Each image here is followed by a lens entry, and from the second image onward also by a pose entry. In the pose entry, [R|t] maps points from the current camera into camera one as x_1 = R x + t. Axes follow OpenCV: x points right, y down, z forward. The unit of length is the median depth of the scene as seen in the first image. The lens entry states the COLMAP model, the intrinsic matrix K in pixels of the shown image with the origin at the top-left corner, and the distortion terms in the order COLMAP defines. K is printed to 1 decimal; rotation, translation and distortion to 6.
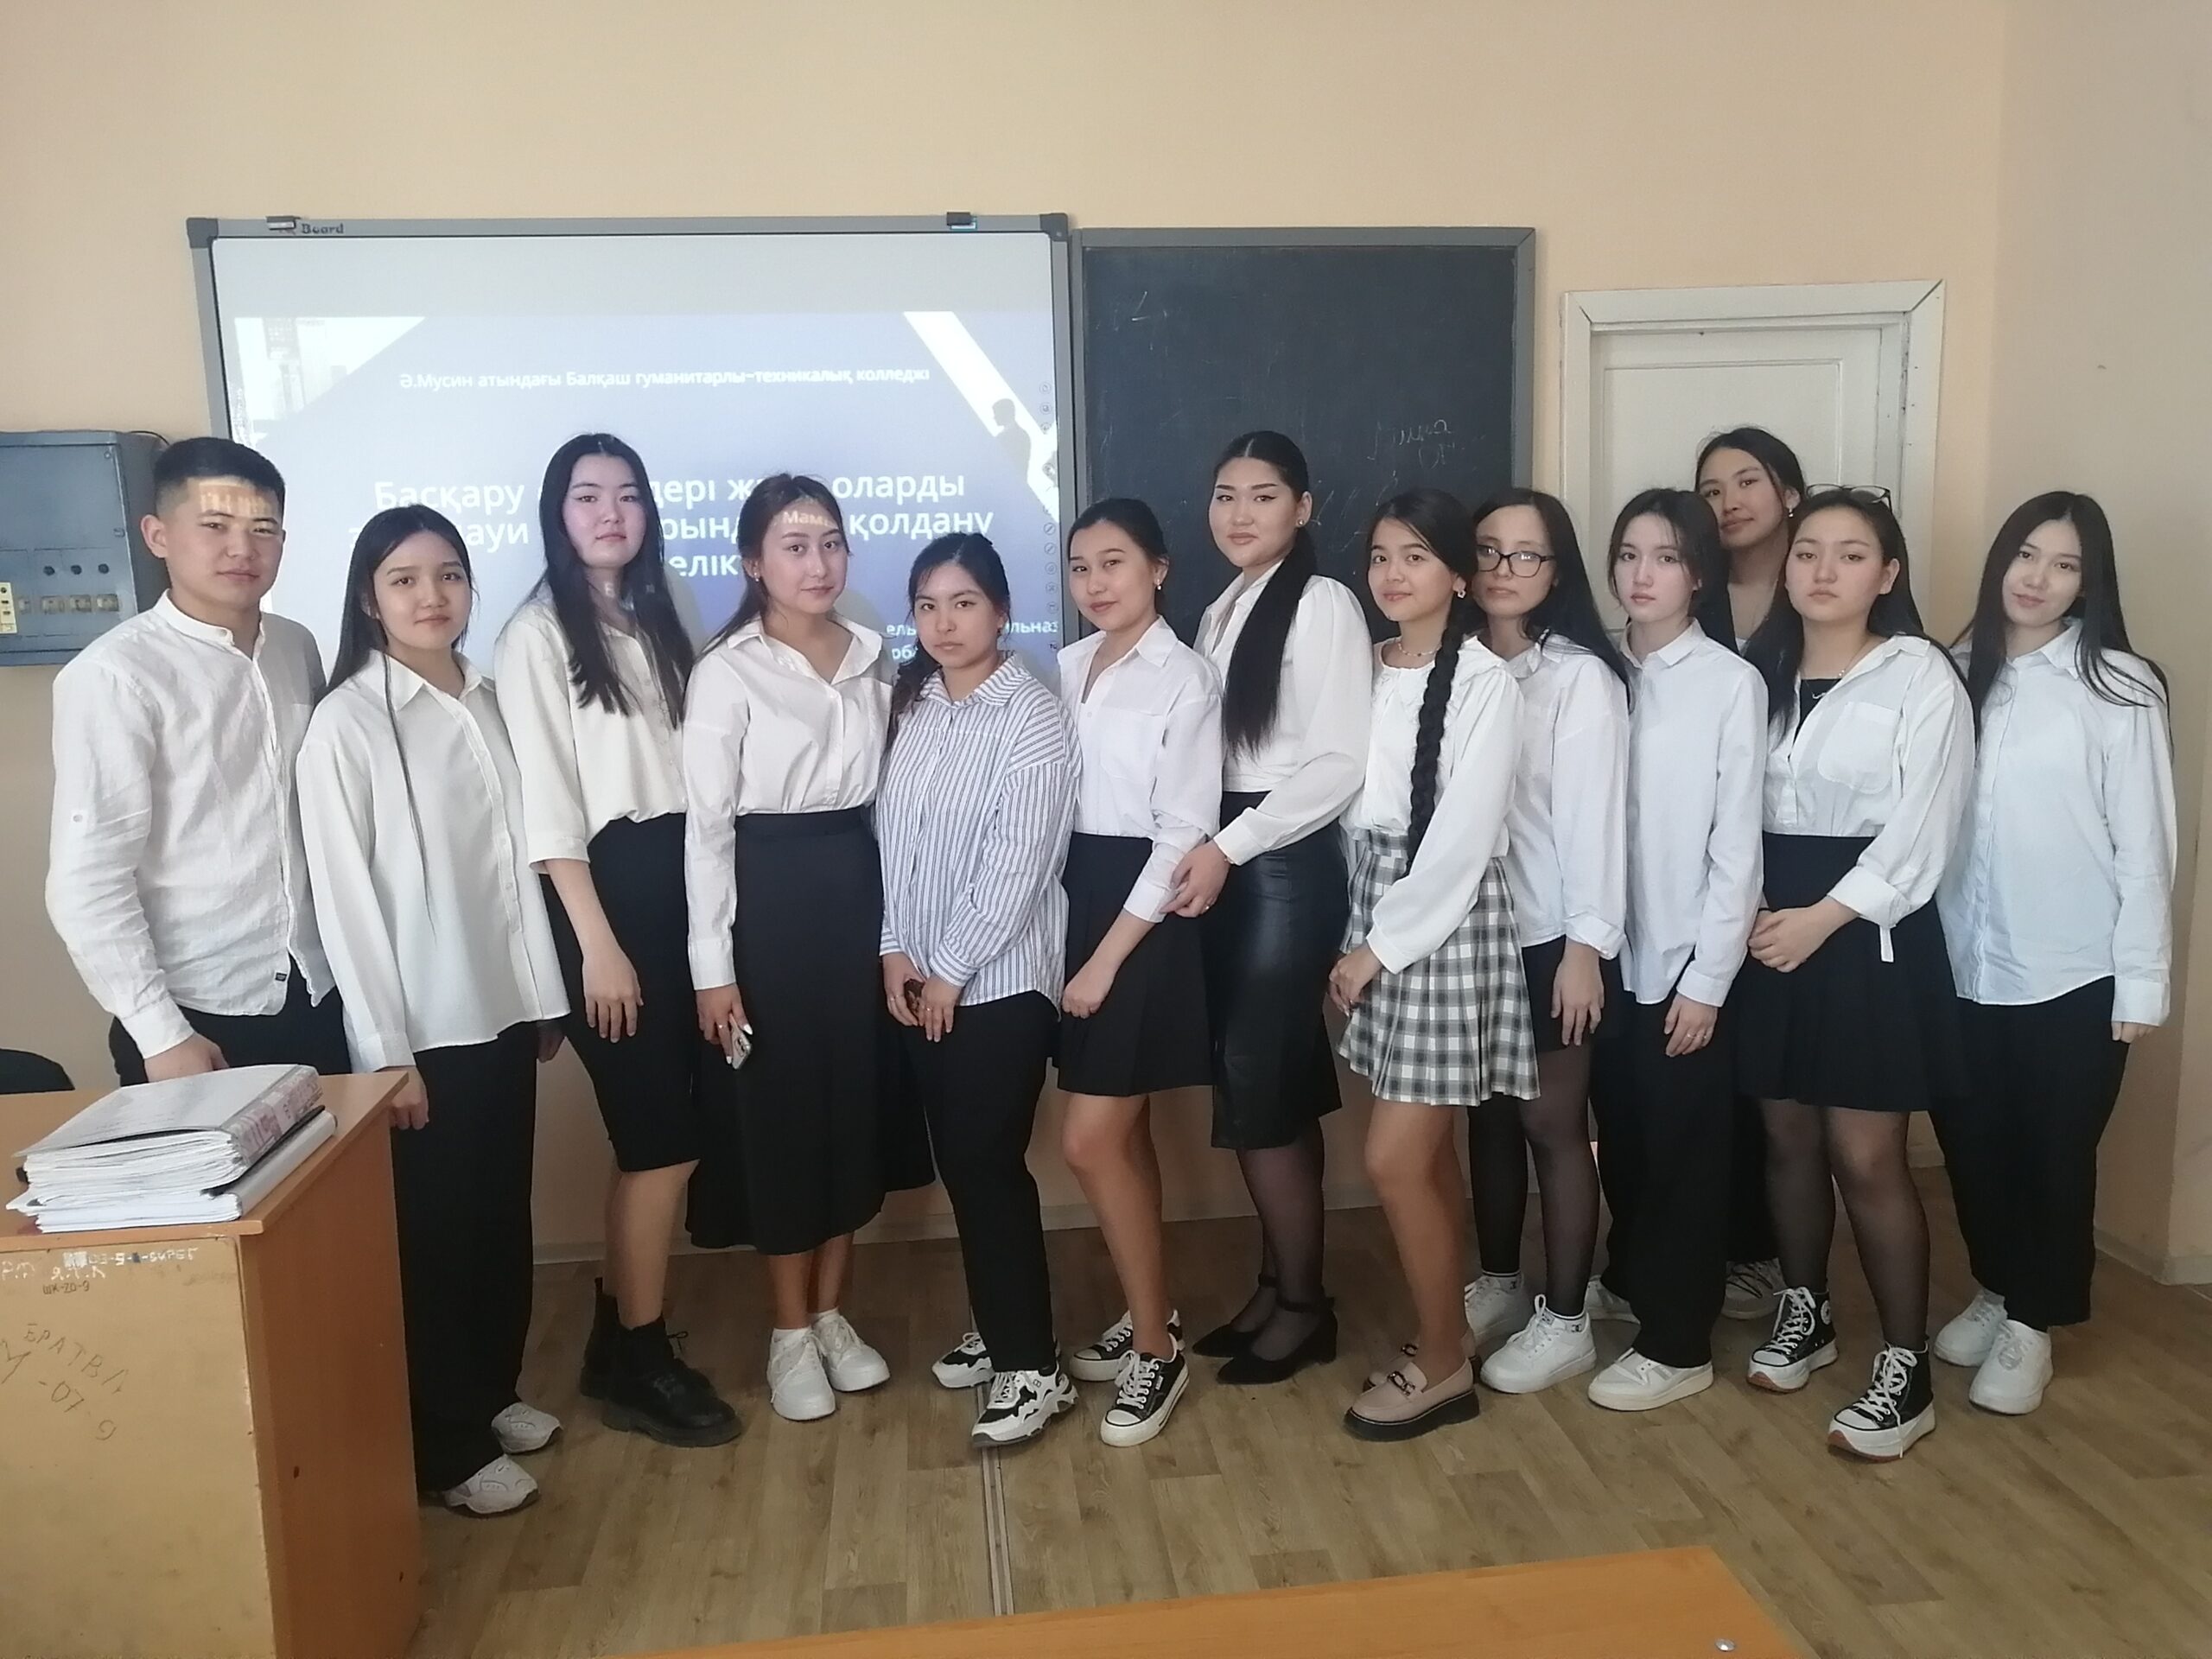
lens RADIAL K [[1765.5, 0, 1104.4], [0, 1765.5, 839.3], [0, 0, 1]] dist [0.007125, 0.032078]
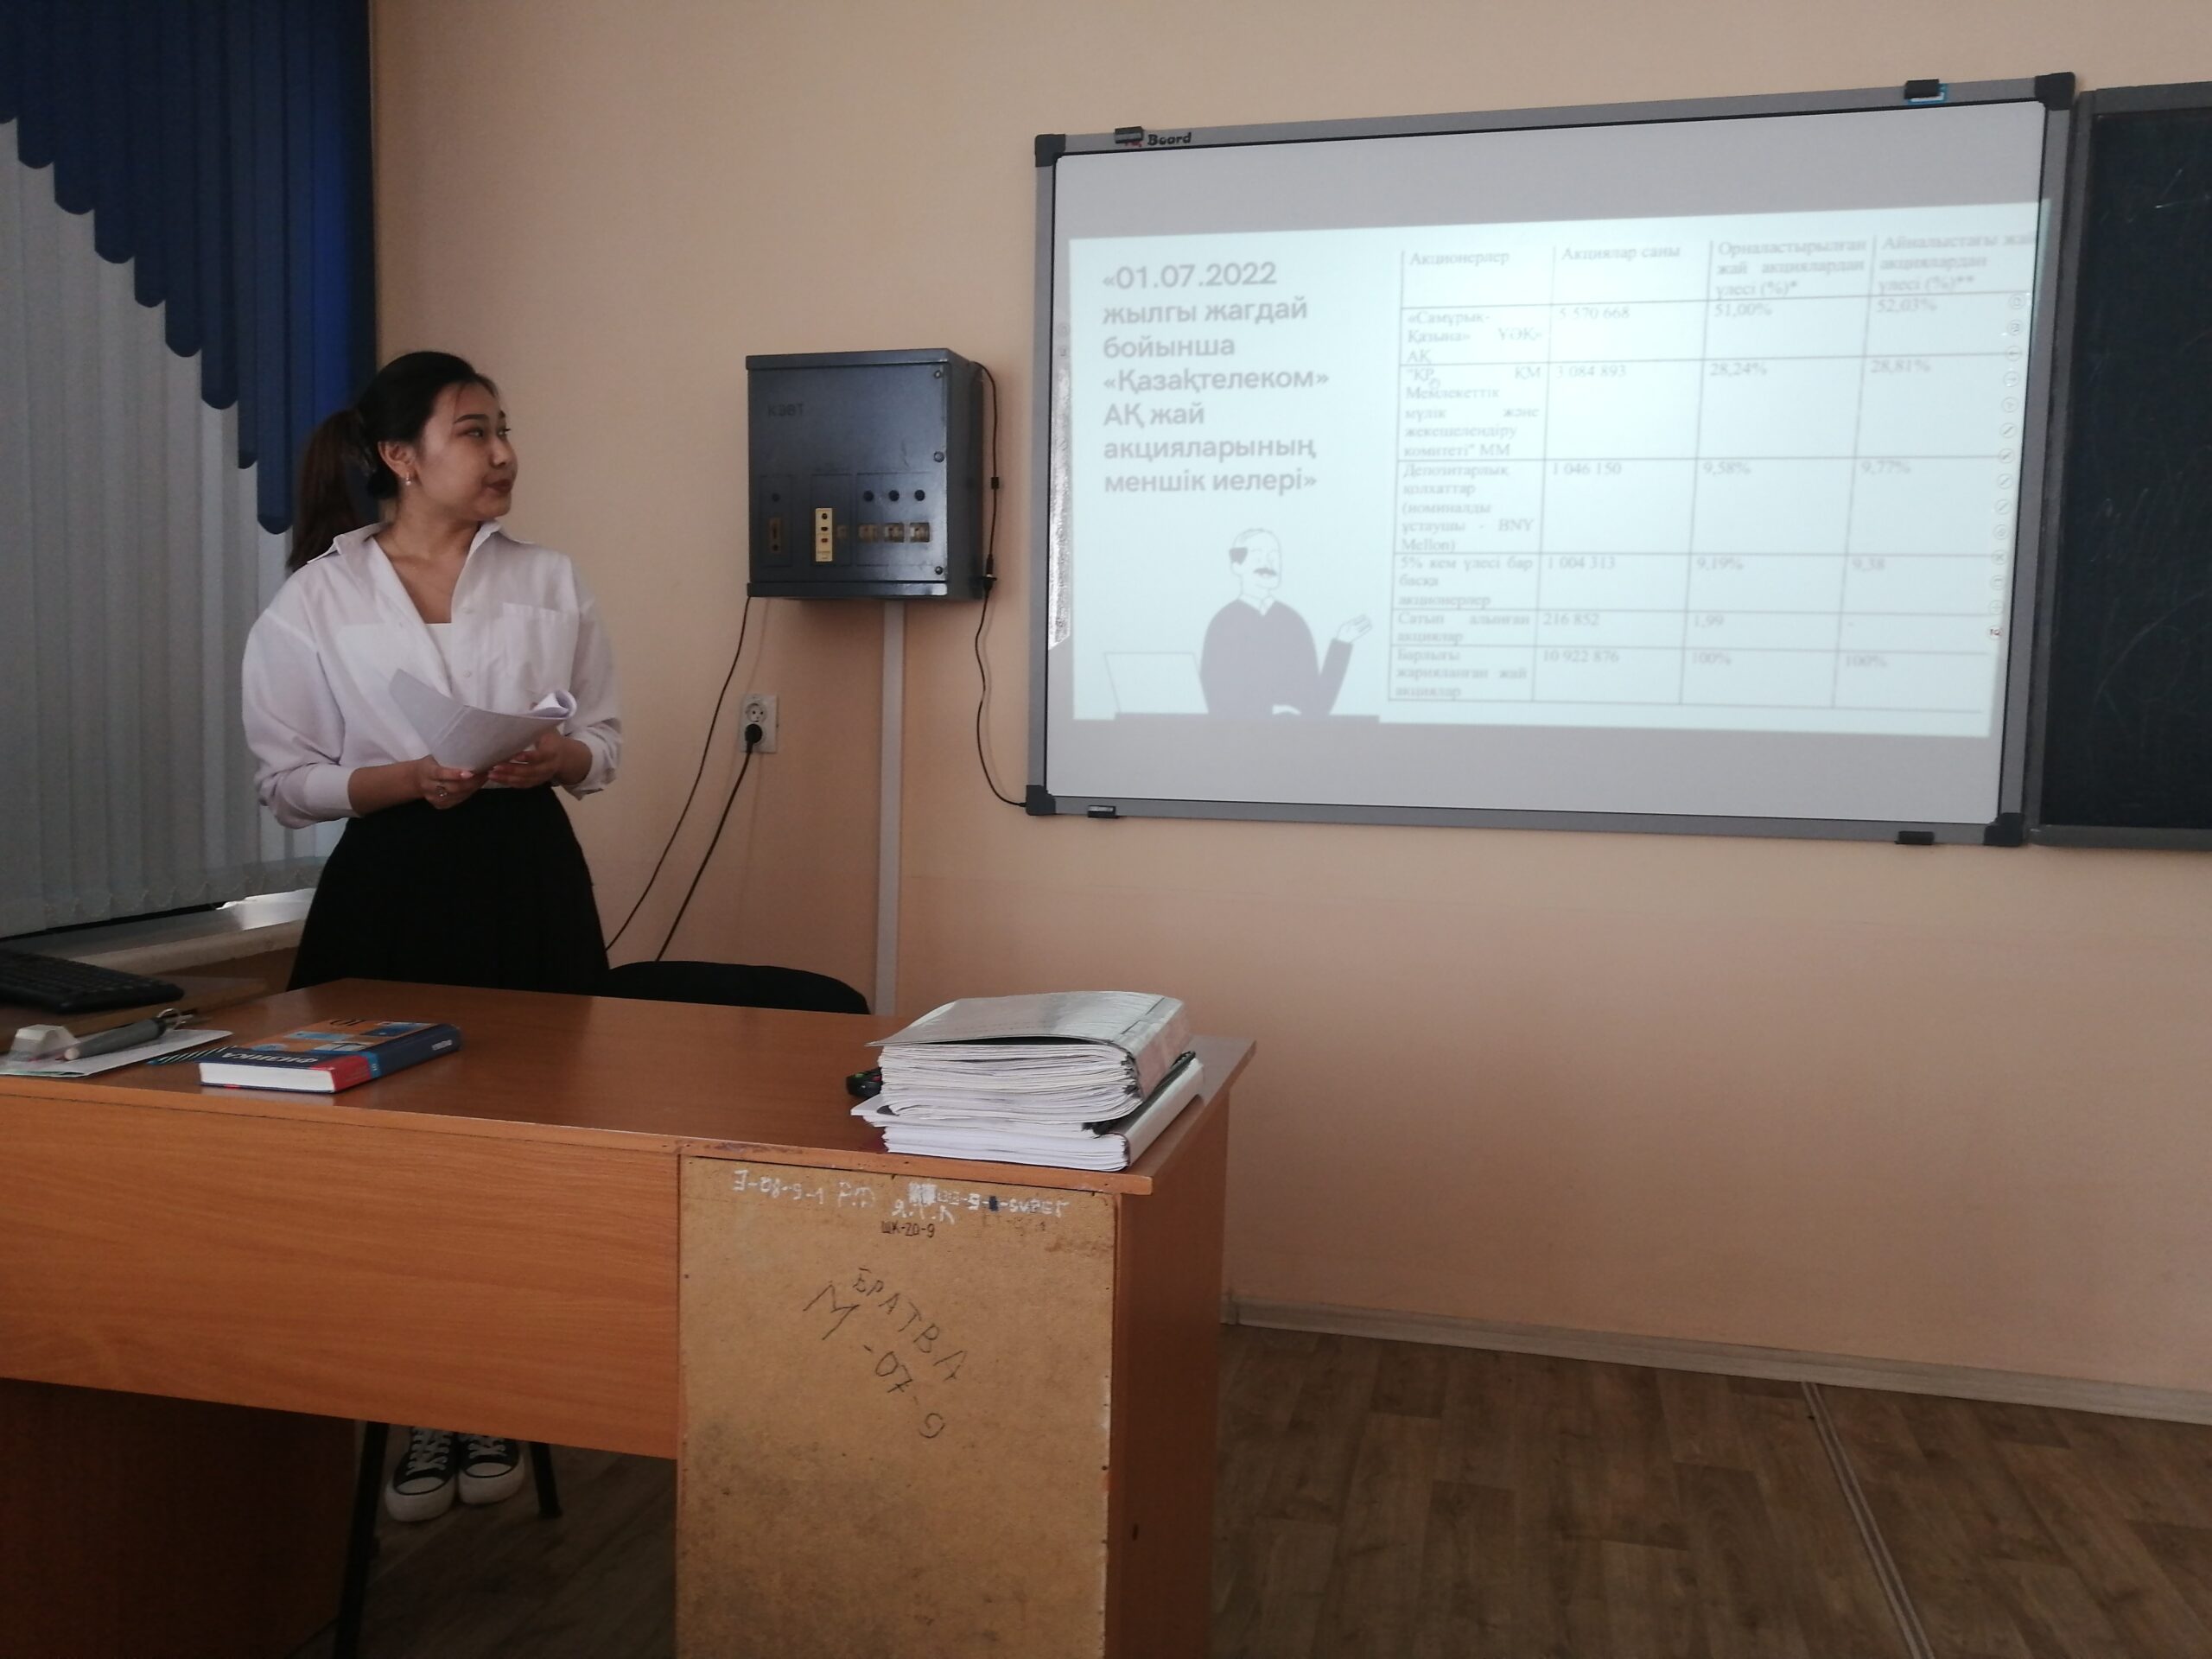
lens RADIAL K [[1765.5, 0, 1113.8], [0, 1765.5, 829.5], [0, 0, 1]] dist [0.007125, 0.032078]
pose [[0.942807, 0.073074, -0.325231, -0.262989], [-0.096864, 0.993633, -0.057543, 0.115612], [0.318955, 0.085755, 0.943882, 0.293382]]
